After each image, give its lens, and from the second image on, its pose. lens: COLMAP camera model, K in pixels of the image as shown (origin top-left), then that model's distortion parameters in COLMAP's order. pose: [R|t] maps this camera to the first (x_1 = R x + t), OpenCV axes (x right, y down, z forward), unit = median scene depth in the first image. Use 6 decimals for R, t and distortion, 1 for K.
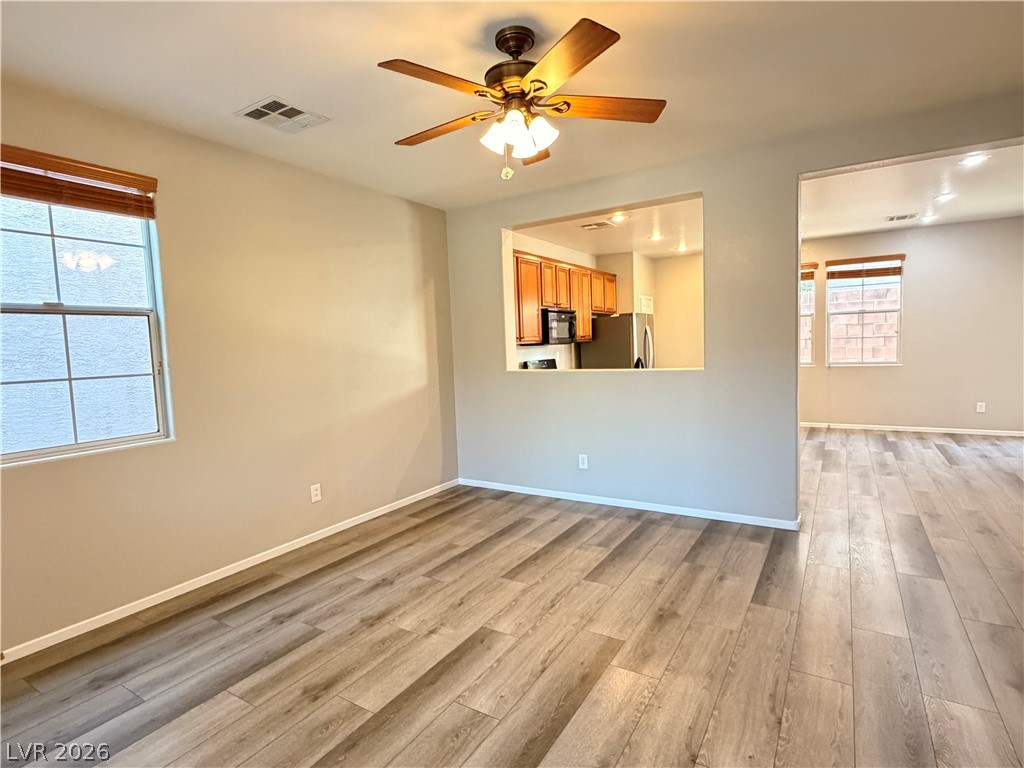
lens RADIAL K [[530.9, 0, 516.6], [0, 530.9, 382.3], [0, 0, 1]] dist [0.001282, -0.000240]
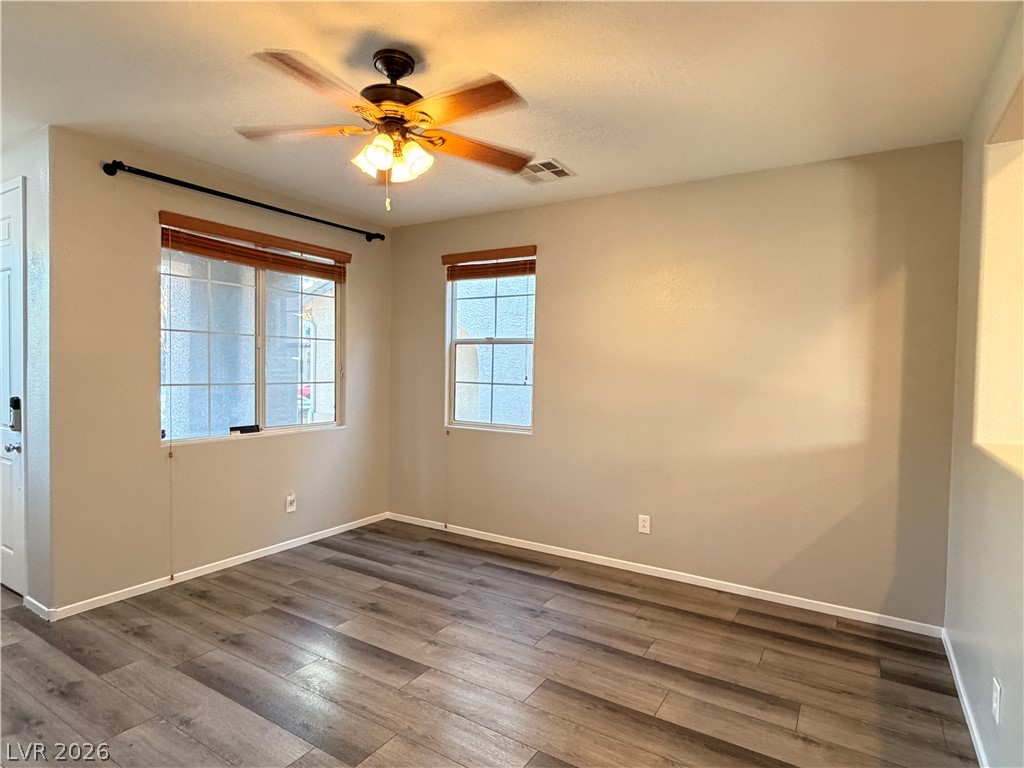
lens RADIAL K [[560.7, 0, 507.8], [0, 560.7, 382.1], [0, 0, 1]] dist [0.004687, -0.001697]
pose [[-0.008358, 0.063587, -0.997941, 0.759610], [-0.090635, 0.993820, 0.064083, -0.108002], [0.995849, 0.090984, -0.002543, 0.910028]]
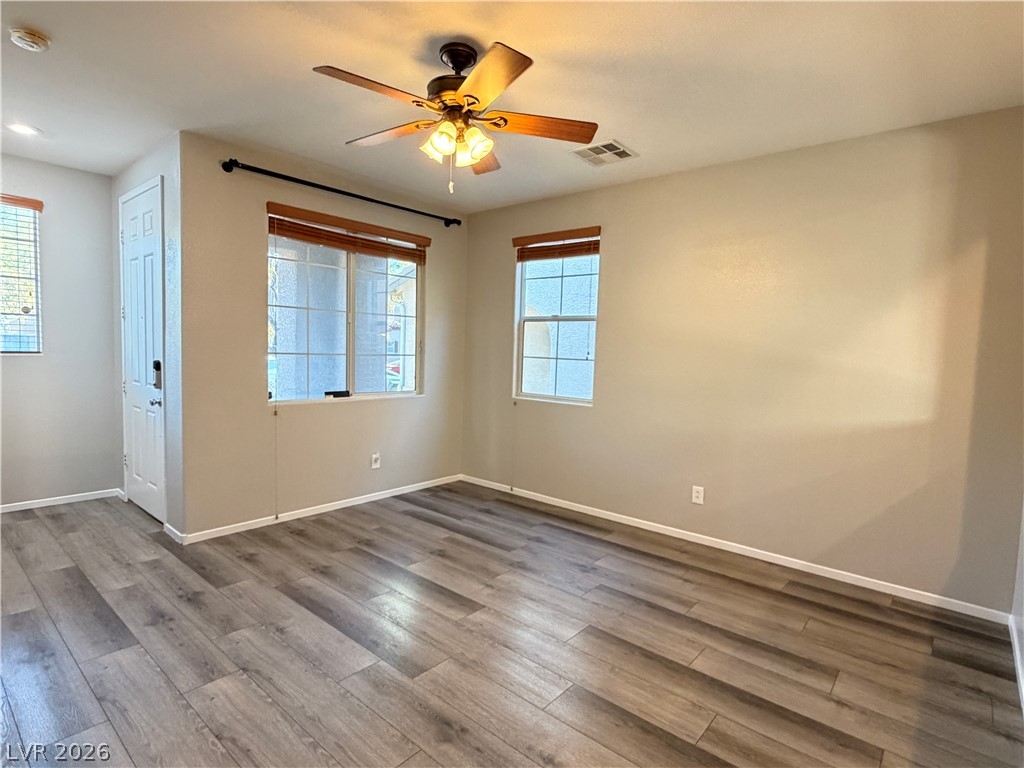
lens RADIAL K [[530.9, 0, 504.4], [0, 530.9, 382.7], [0, 0, 1]] dist [0.001282, -0.000240]
pose [[-0.161068, 0.096837, -0.982181, 0.780634], [-0.097980, 0.988690, 0.113546, -0.092934], [0.982068, 0.114523, -0.149758, 0.953111]]
